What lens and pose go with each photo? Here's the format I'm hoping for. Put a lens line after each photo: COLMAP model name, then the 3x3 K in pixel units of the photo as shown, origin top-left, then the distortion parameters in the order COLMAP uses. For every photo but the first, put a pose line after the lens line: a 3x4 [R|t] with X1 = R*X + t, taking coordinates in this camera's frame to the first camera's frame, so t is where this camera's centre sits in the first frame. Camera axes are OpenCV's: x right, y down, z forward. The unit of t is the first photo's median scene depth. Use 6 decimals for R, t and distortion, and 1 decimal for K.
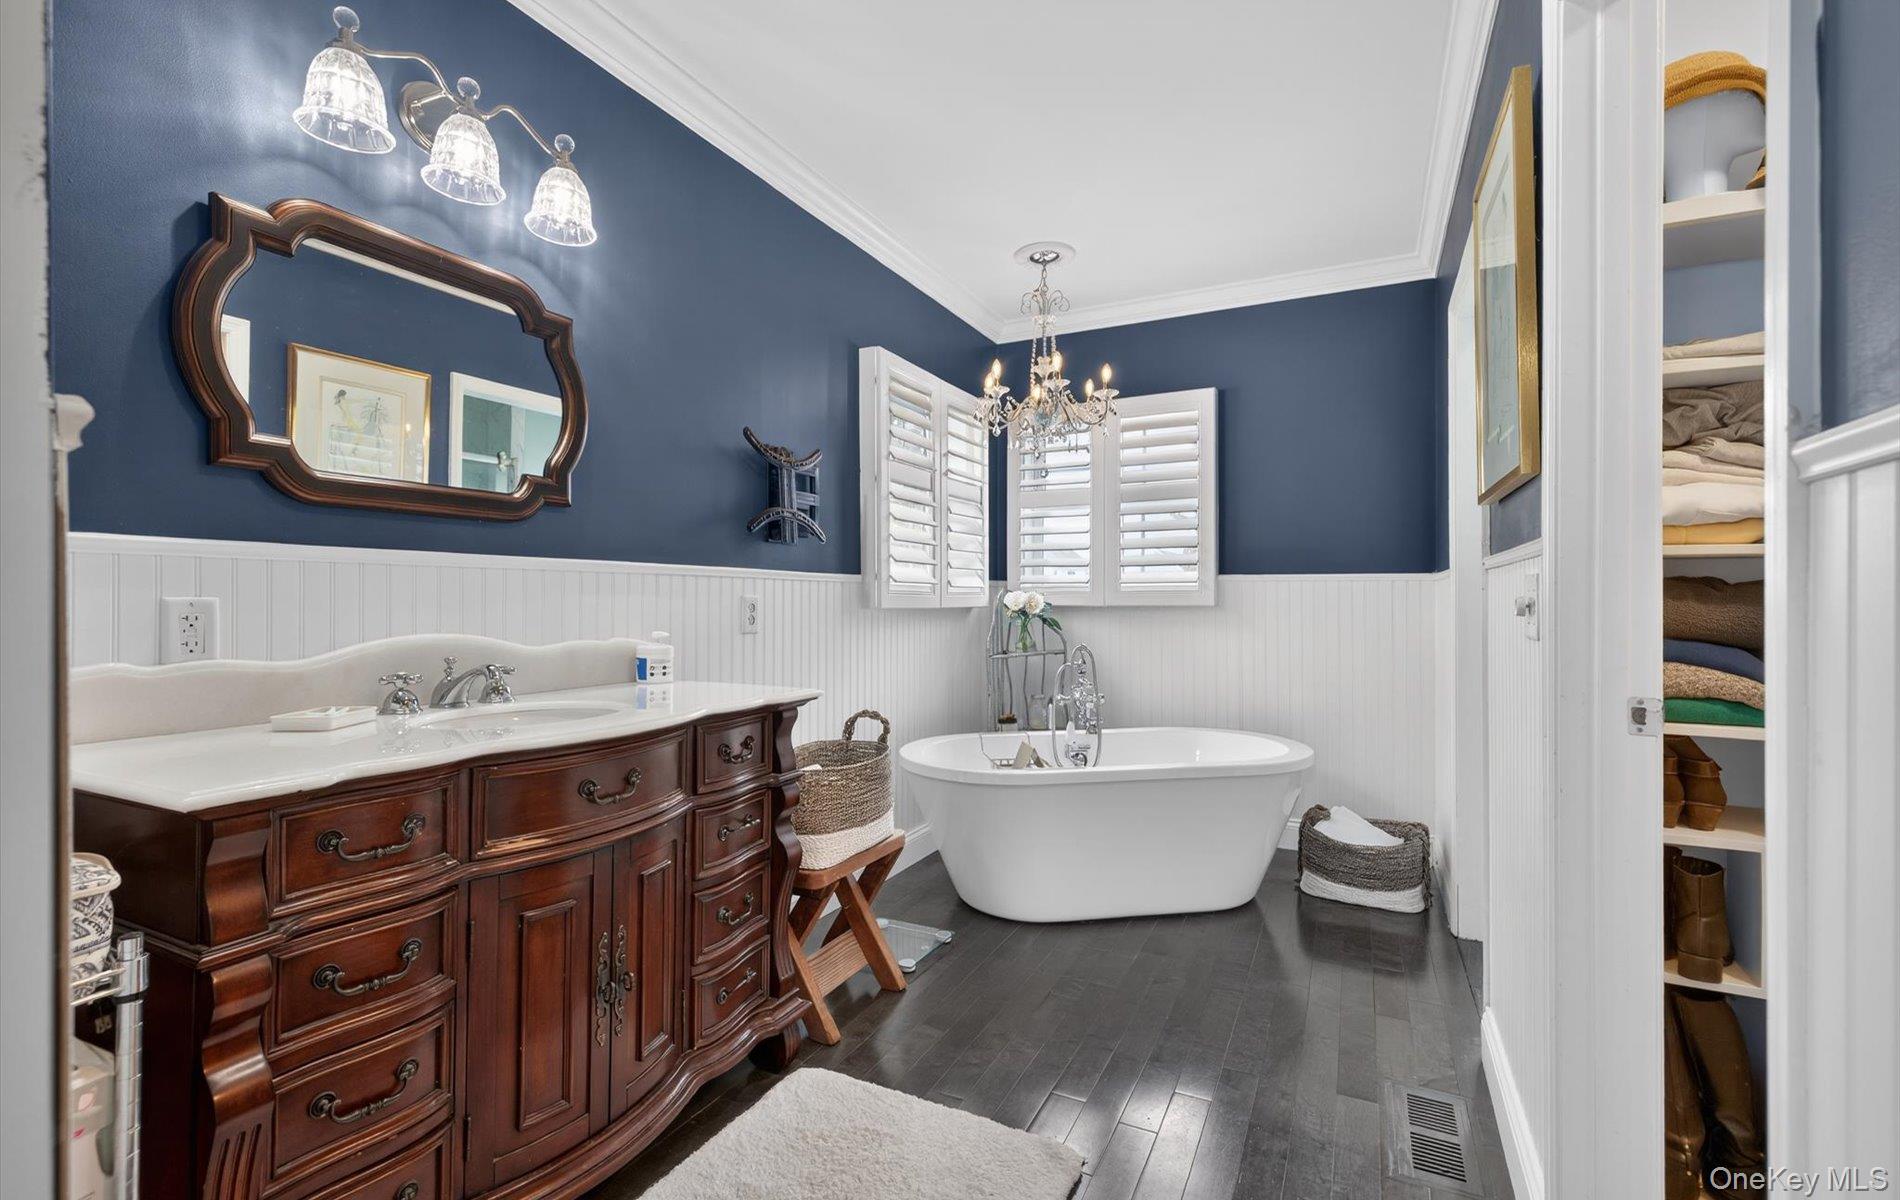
lens RADIAL K [[797.4, 0, 944.3], [0, 797.4, 586.9], [0, 0, 1]] dist [0.012642, 0.000085]
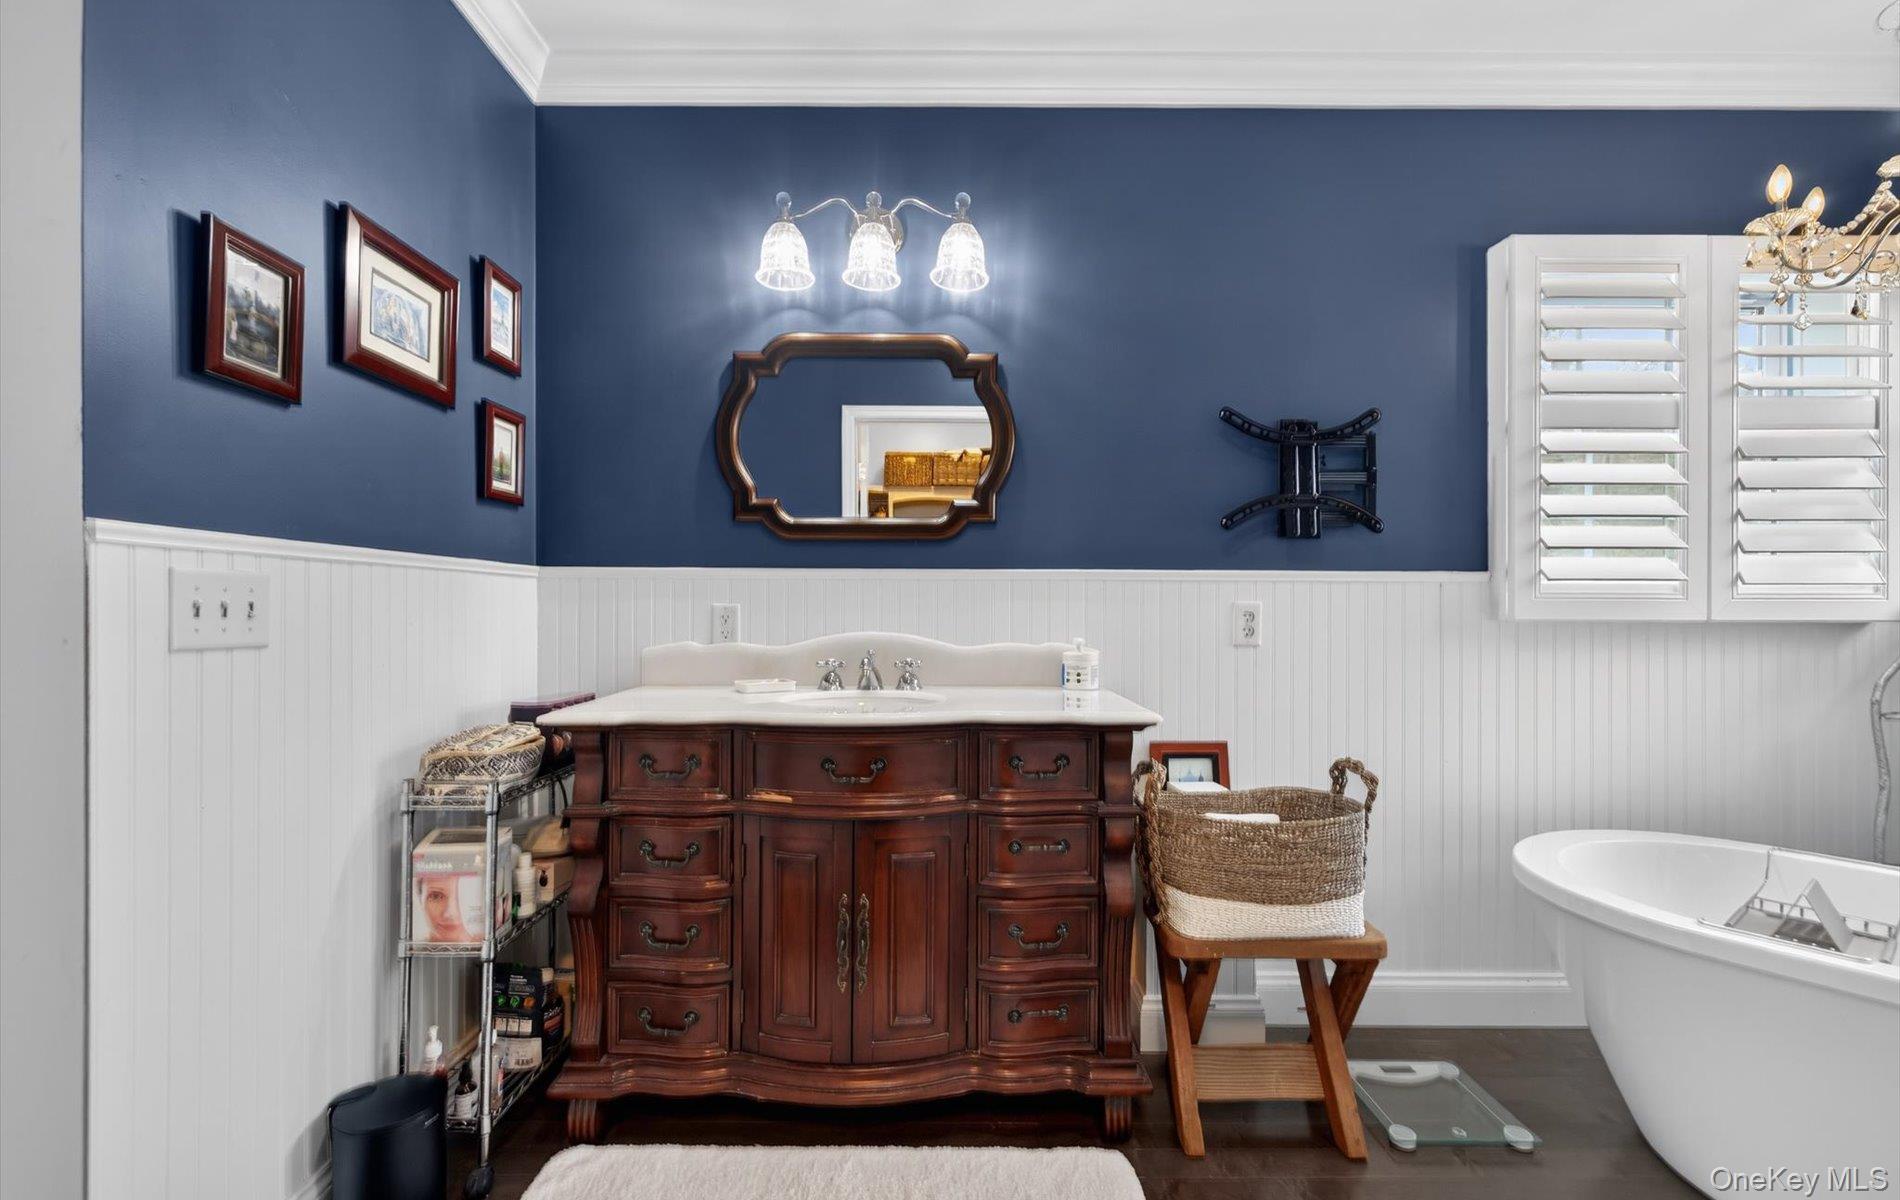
lens RADIAL K [[783.3, 0, 950.0], [0, 783.3, 600.0], [0, 0, 1]] dist [0.026100, 0.000049]
pose [[0.496178, -0.002044, -0.868218, 0.476555], [0.010670, 0.999936, 0.003744, 0.002533], [0.868155, -0.011122, 0.496168, 0.427381]]
